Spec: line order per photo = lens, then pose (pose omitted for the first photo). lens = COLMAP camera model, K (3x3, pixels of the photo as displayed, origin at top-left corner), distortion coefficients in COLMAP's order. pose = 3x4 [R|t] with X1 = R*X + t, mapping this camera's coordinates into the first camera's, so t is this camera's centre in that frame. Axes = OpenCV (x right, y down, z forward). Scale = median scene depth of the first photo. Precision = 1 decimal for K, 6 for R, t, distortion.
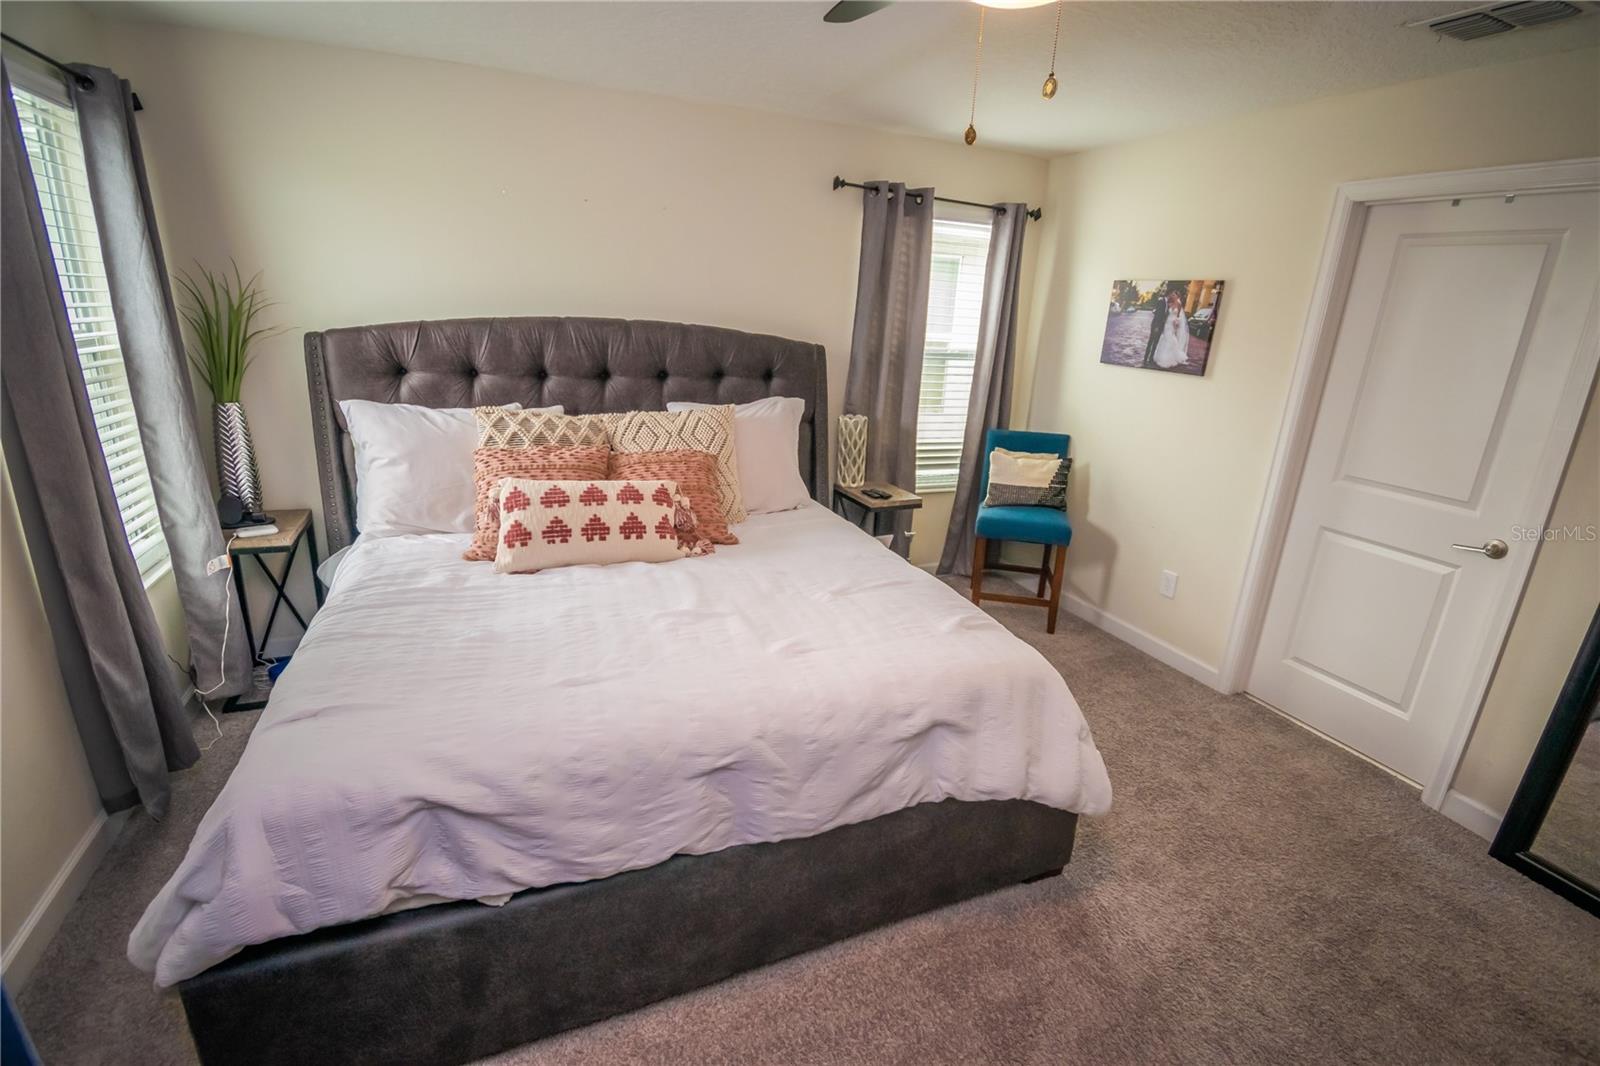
lens RADIAL K [[712.3, 0, 807.2], [0, 712.3, 537.8], [0, 0, 1]] dist [0.023299, -0.030229]
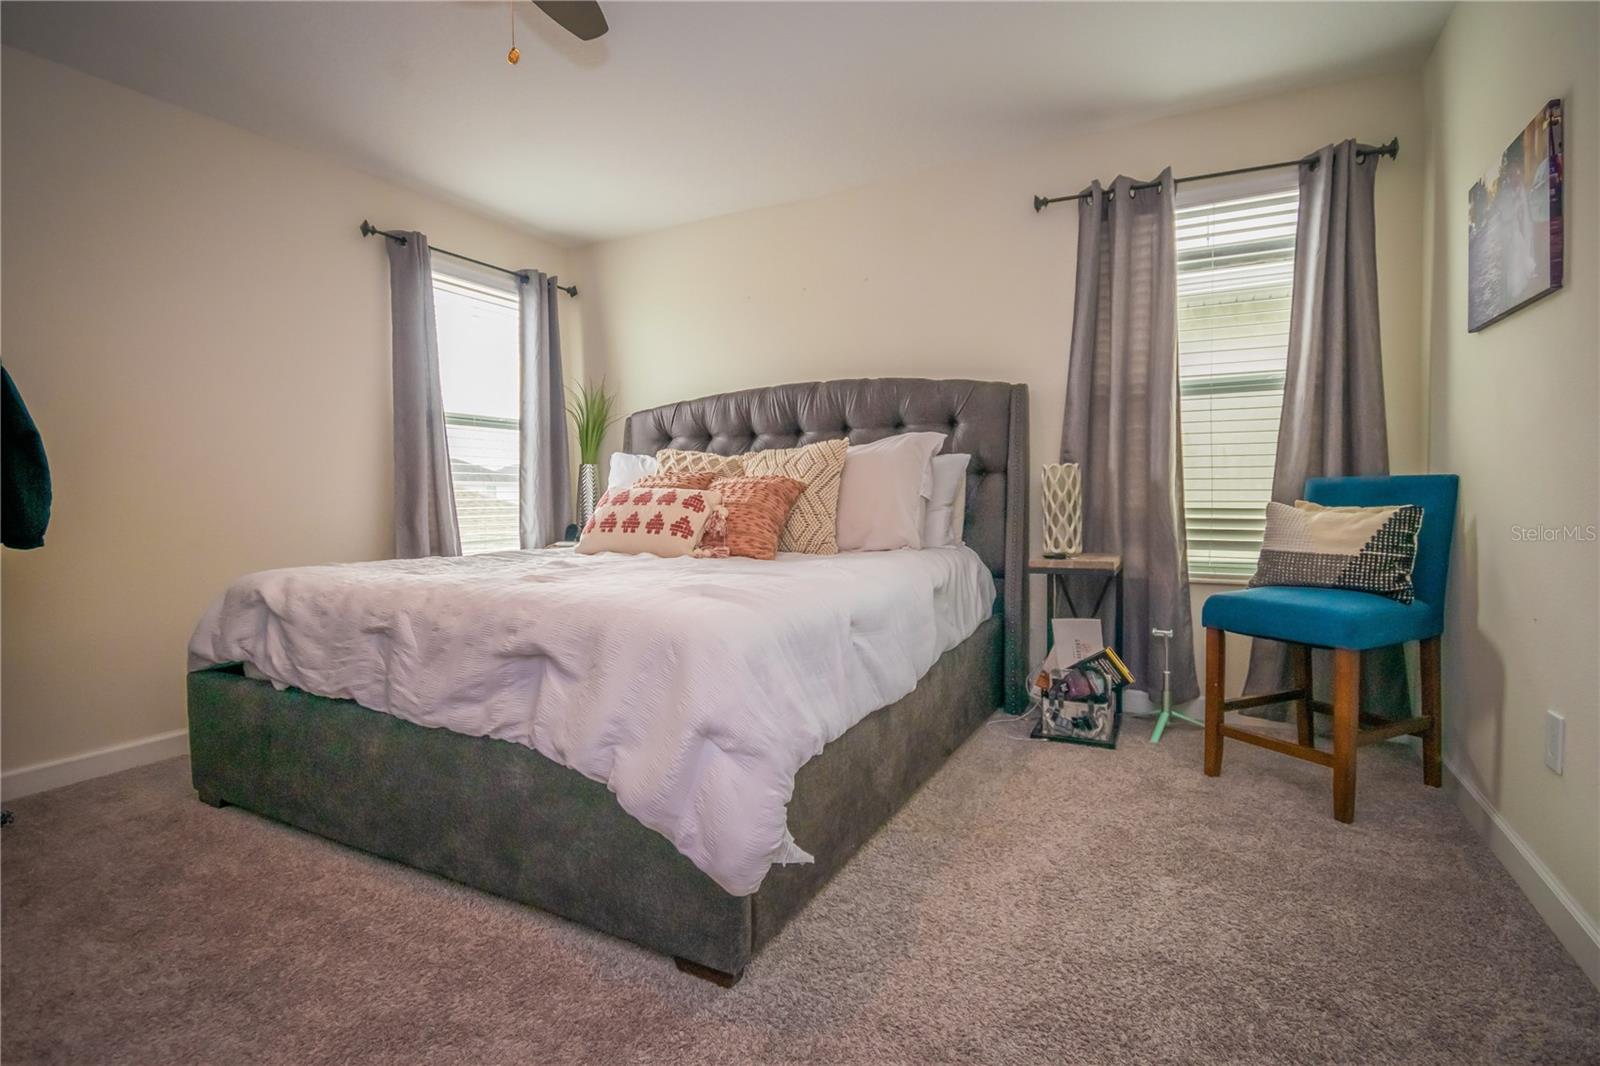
lens RADIAL K [[747.5, 0, 800.0], [0, 747.5, 533.0], [0, 0, 1]] dist [-0.005292, -0.001015]
pose [[0.633275, -0.010148, -0.773860, 0.583012], [-0.194764, 0.965644, -0.172045, 0.113712], [0.749019, 0.259671, 0.609541, 0.338774]]
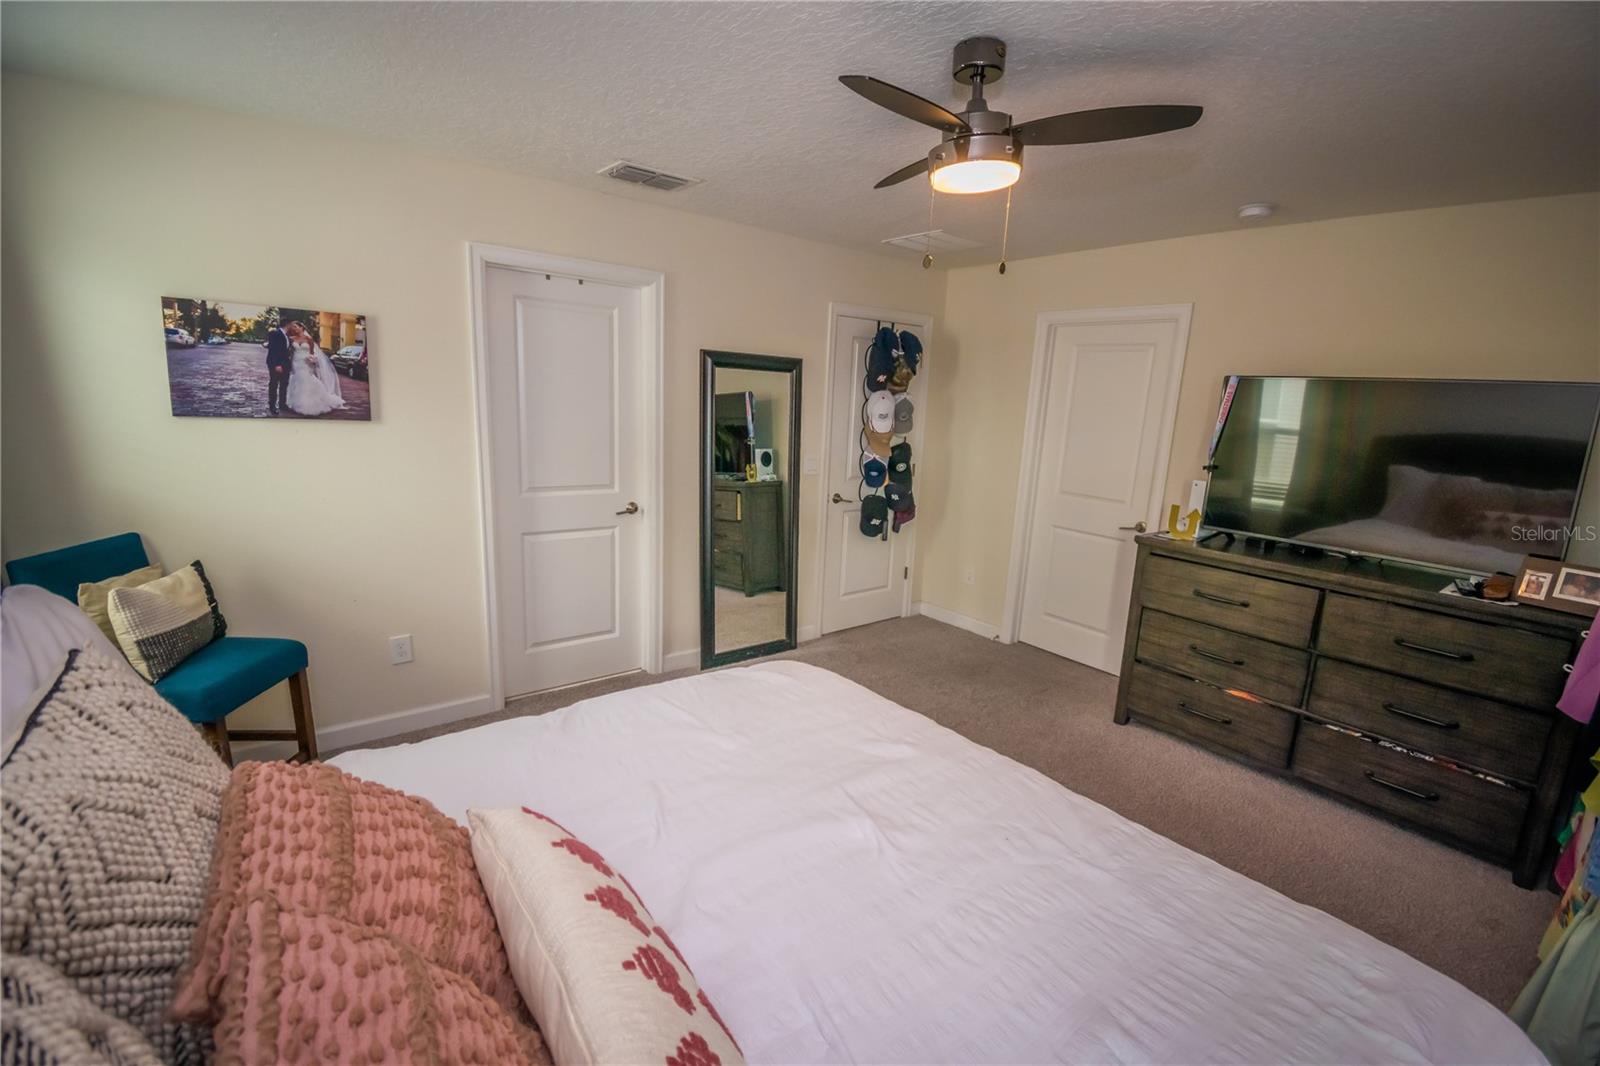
lens RADIAL K [[712.3, 0, 807.2], [0, 712.3, 537.8], [0, 0, 1]] dist [0.023299, -0.030229]
pose [[-0.266788, -0.252790, 0.930012, -0.446268], [0.233257, 0.919361, 0.316808, -0.238283], [-0.935102, 0.301452, -0.186310, 0.675076]]
